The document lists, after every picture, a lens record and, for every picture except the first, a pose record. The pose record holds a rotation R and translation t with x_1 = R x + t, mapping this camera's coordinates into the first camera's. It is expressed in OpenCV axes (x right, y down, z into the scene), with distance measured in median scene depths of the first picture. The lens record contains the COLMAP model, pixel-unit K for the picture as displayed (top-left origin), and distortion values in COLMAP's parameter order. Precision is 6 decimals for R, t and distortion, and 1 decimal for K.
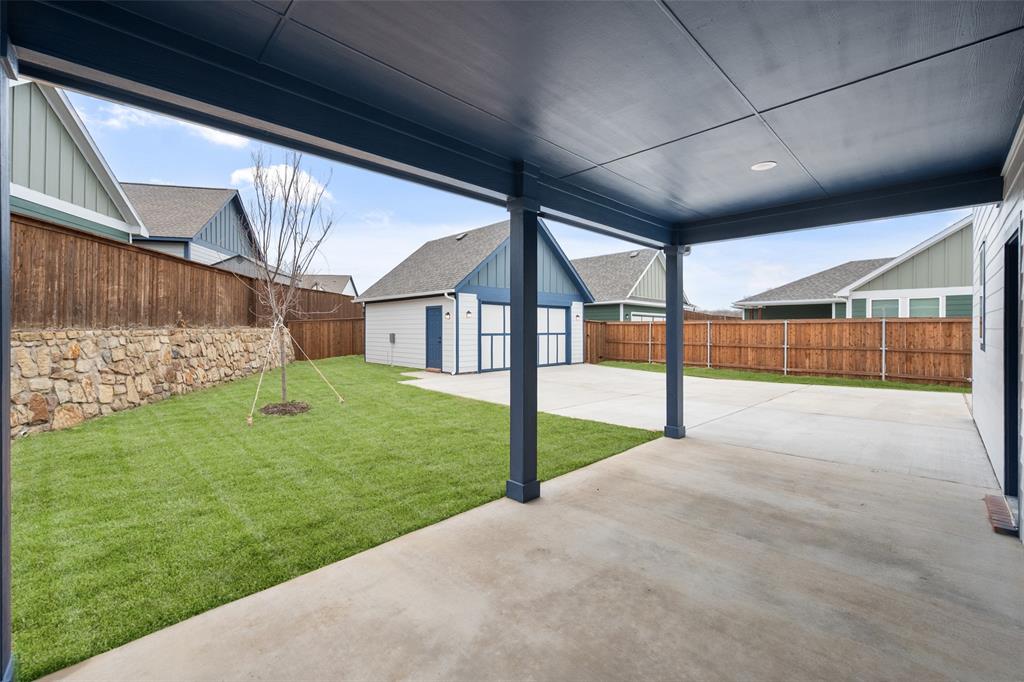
lens RADIAL K [[412.7, 0, 515.5], [0, 412.7, 331.2], [0, 0, 1]] dist [0.000548, 0.000156]
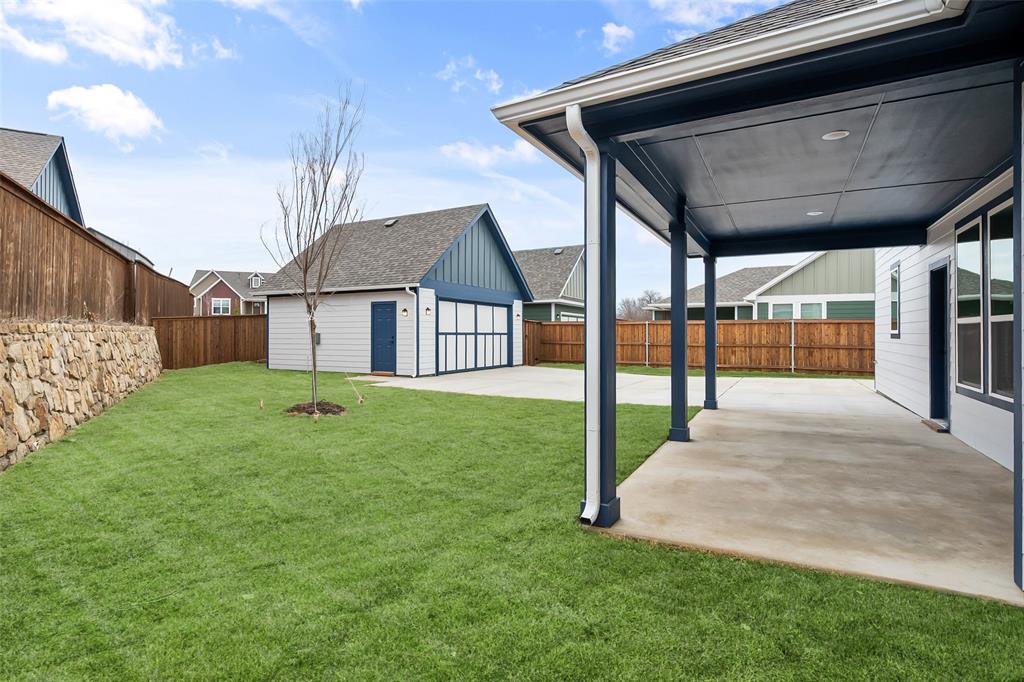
lens RADIAL K [[498.9, 0, 513.9], [0, 498.9, 333.3], [0, 0, 1]] dist [0.000346, 0.001053]
pose [[0.955358, 0.000596, 0.295450, -0.234320], [0.000841, 0.999988, -0.004738, 0.011897], [-0.295449, 0.004775, 0.955346, -0.100605]]
